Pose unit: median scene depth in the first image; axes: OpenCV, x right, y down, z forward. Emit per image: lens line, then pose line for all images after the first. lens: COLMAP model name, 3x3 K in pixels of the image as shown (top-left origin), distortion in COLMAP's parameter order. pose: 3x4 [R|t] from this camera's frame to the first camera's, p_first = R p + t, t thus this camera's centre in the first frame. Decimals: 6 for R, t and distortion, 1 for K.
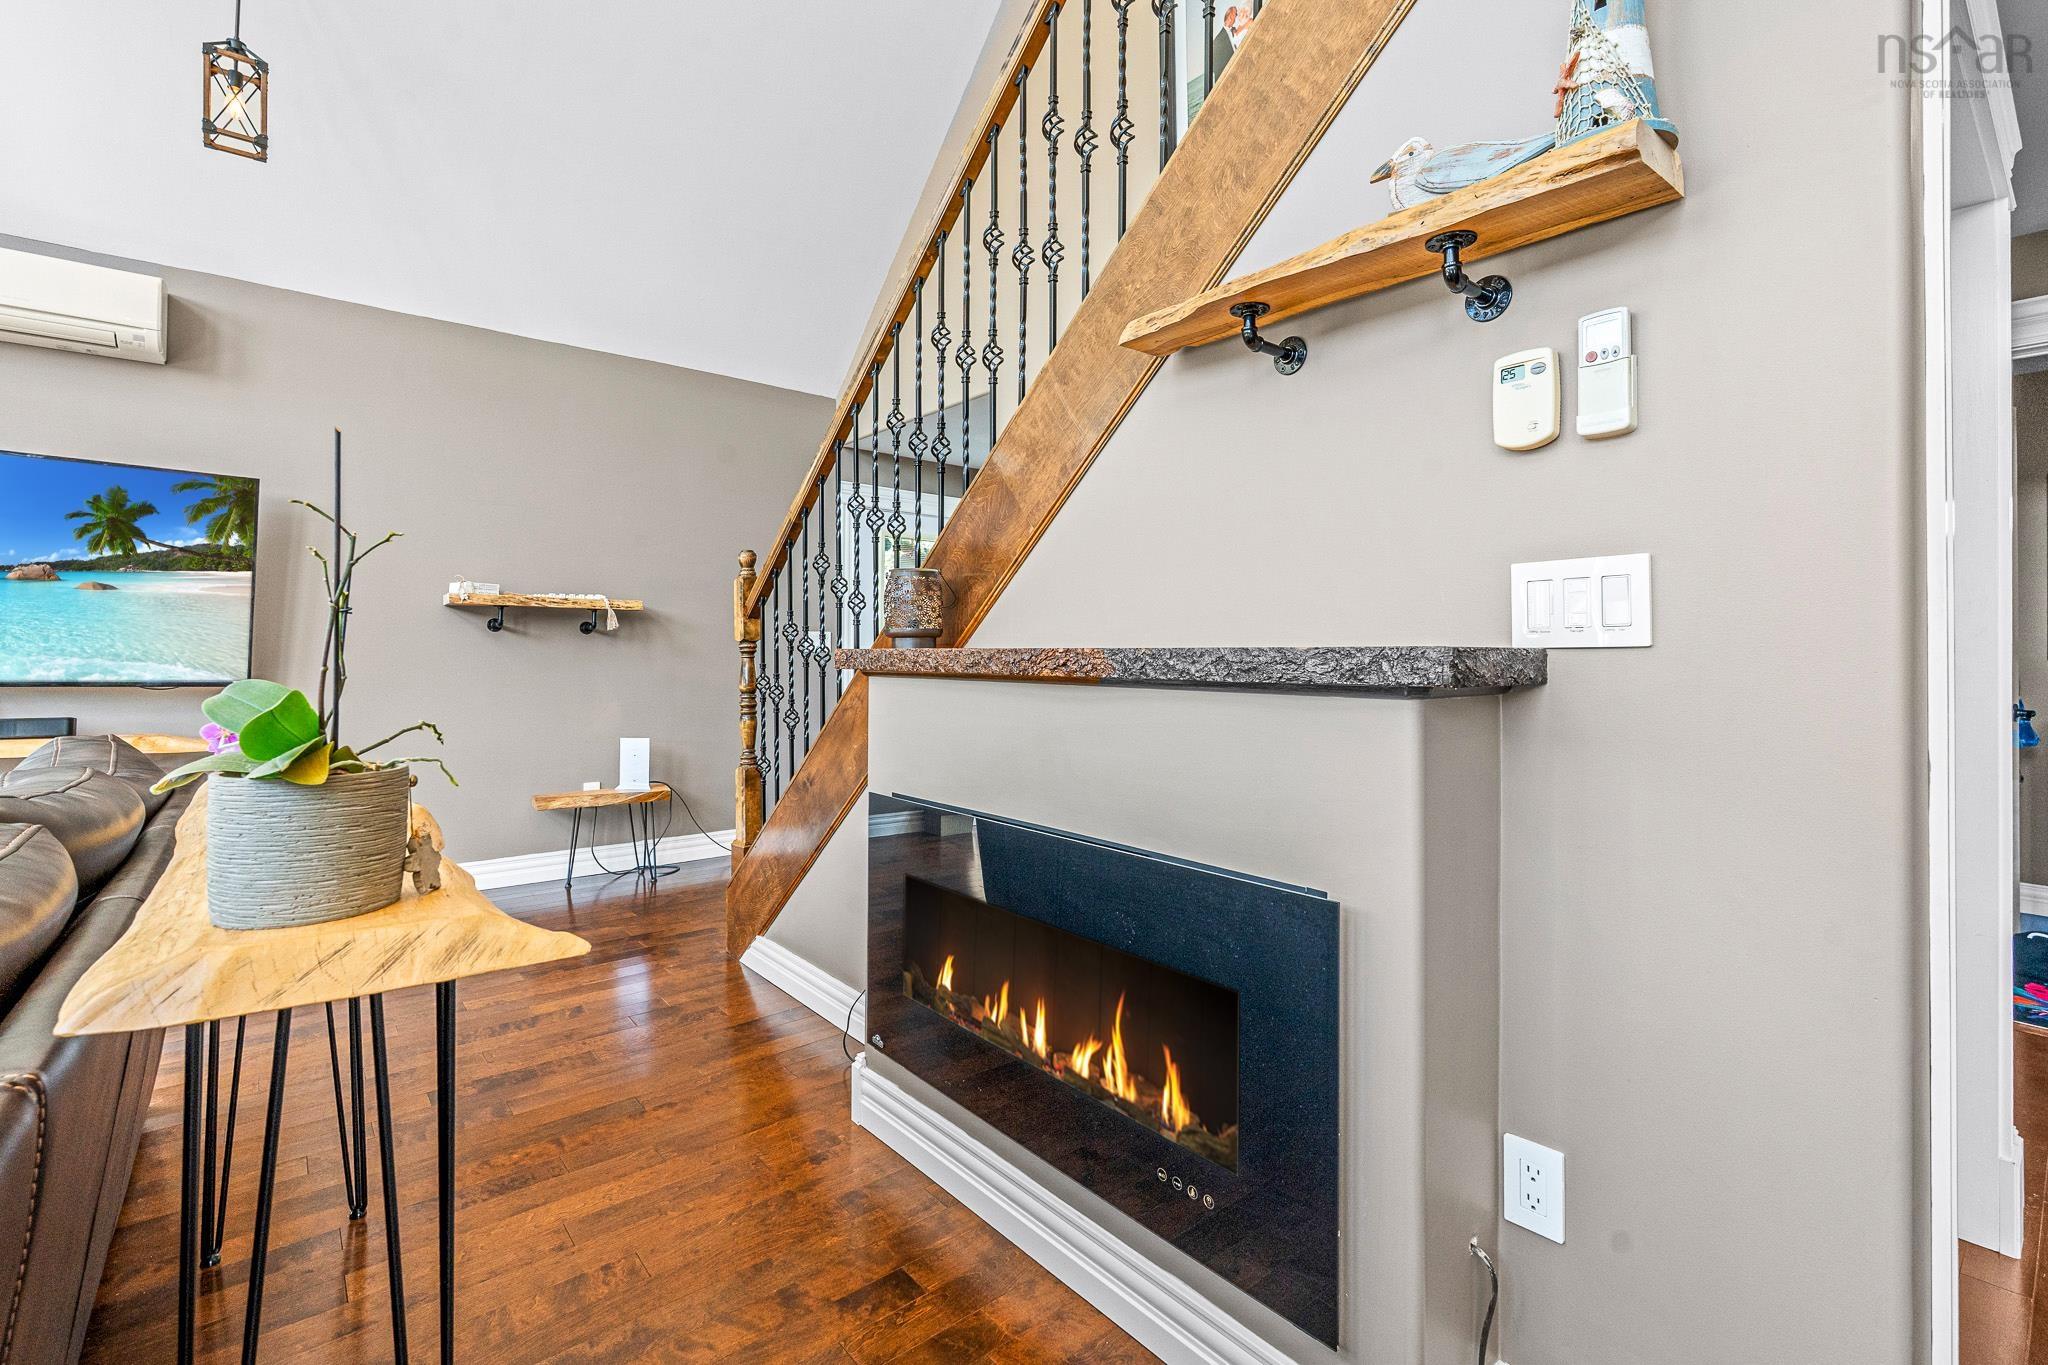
lens RADIAL K [[904.8, 0, 1016.5], [0, 904.8, 646.4], [0, 0, 1]] dist [-0.002124, -0.000519]
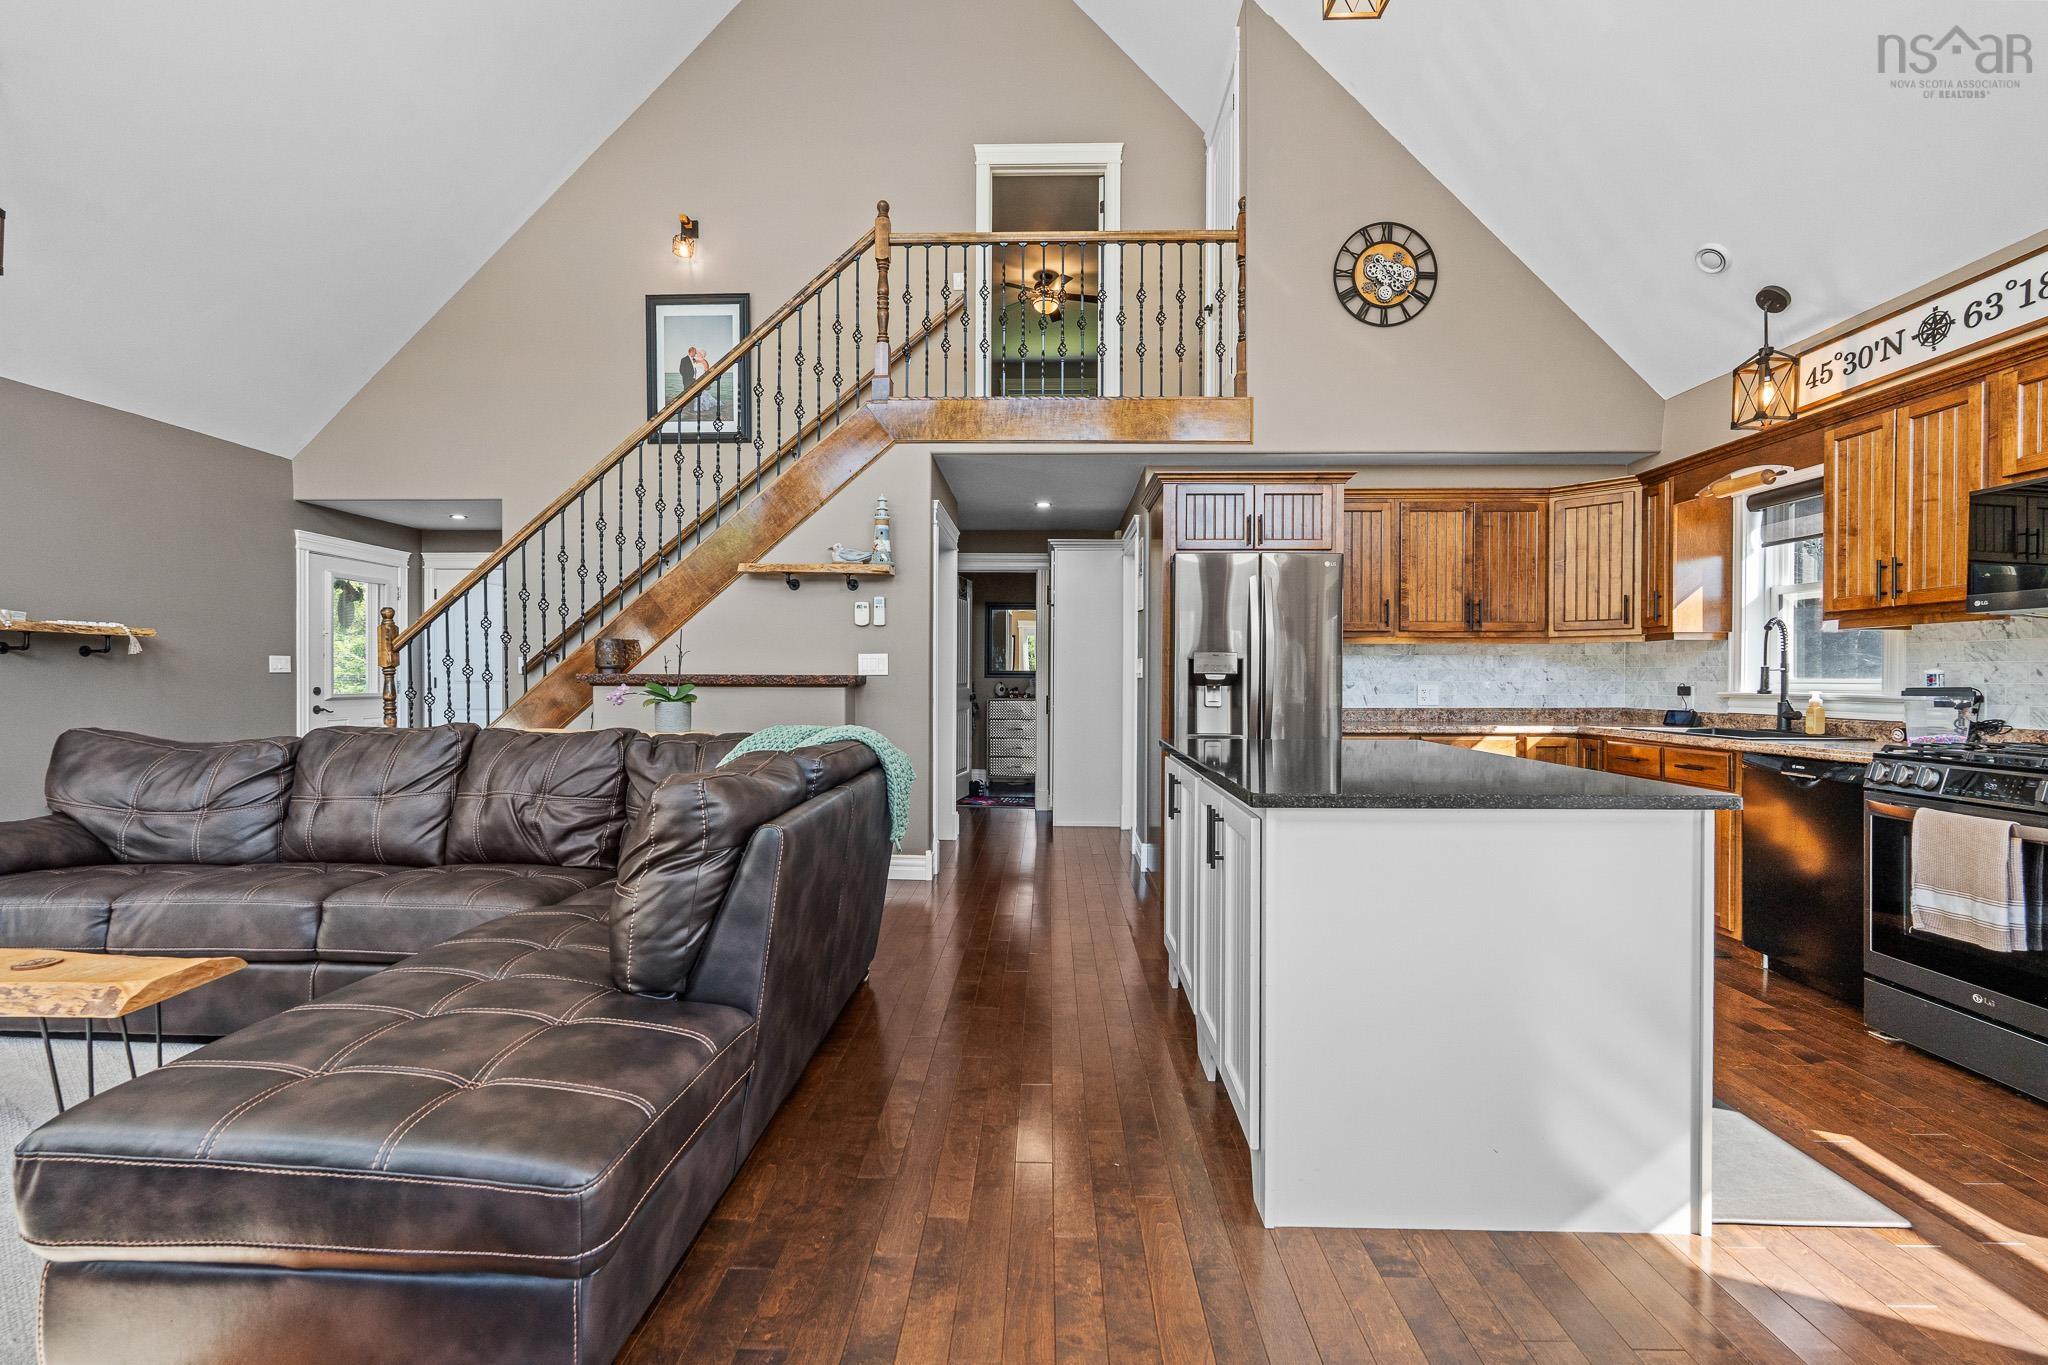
lens RADIAL K [[895.1, 0, 1020.6], [0, 895.1, 683.5], [0, 0, 1]] dist [-0.002887, -0.000795]
pose [[0.659250, -0.006389, 0.751897, -1.111905], [-0.008923, 0.999827, 0.016319, -0.018371], [-0.751871, -0.017467, 0.659079, -1.222145]]
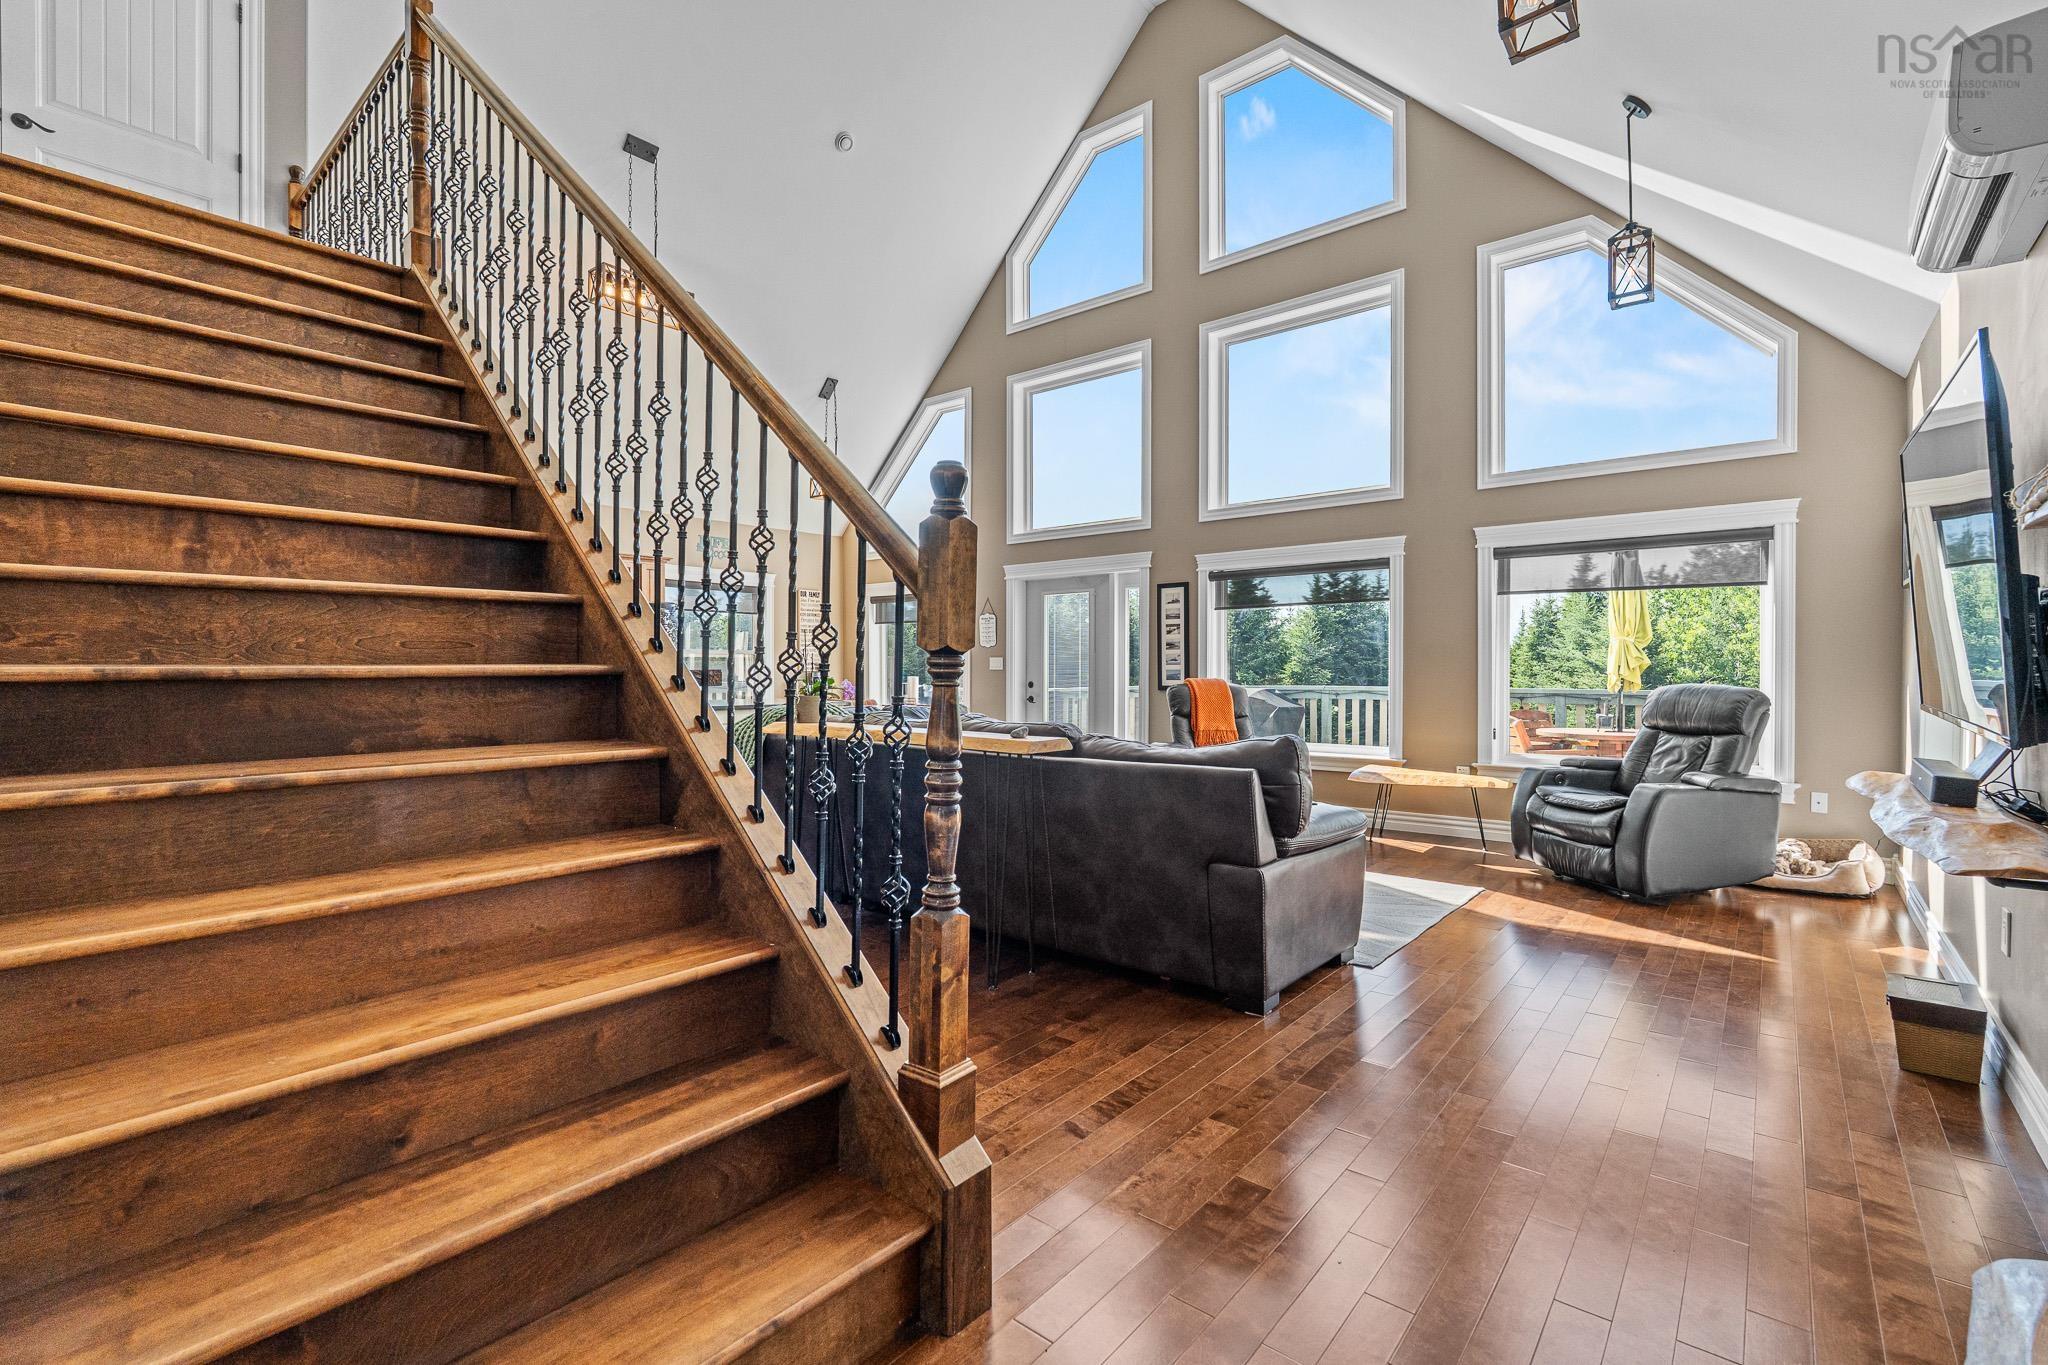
lens RADIAL K [[899.2, 0, 1028.7], [0, 899.2, 671.7], [0, 0, 1]] dist [-0.003143, 0.000018]
pose [[-0.982949, -0.005692, -0.183792, -0.384988], [-0.004272, 0.999958, -0.008126, 0.013693], [0.183830, -0.007202, -0.982932, 2.265059]]
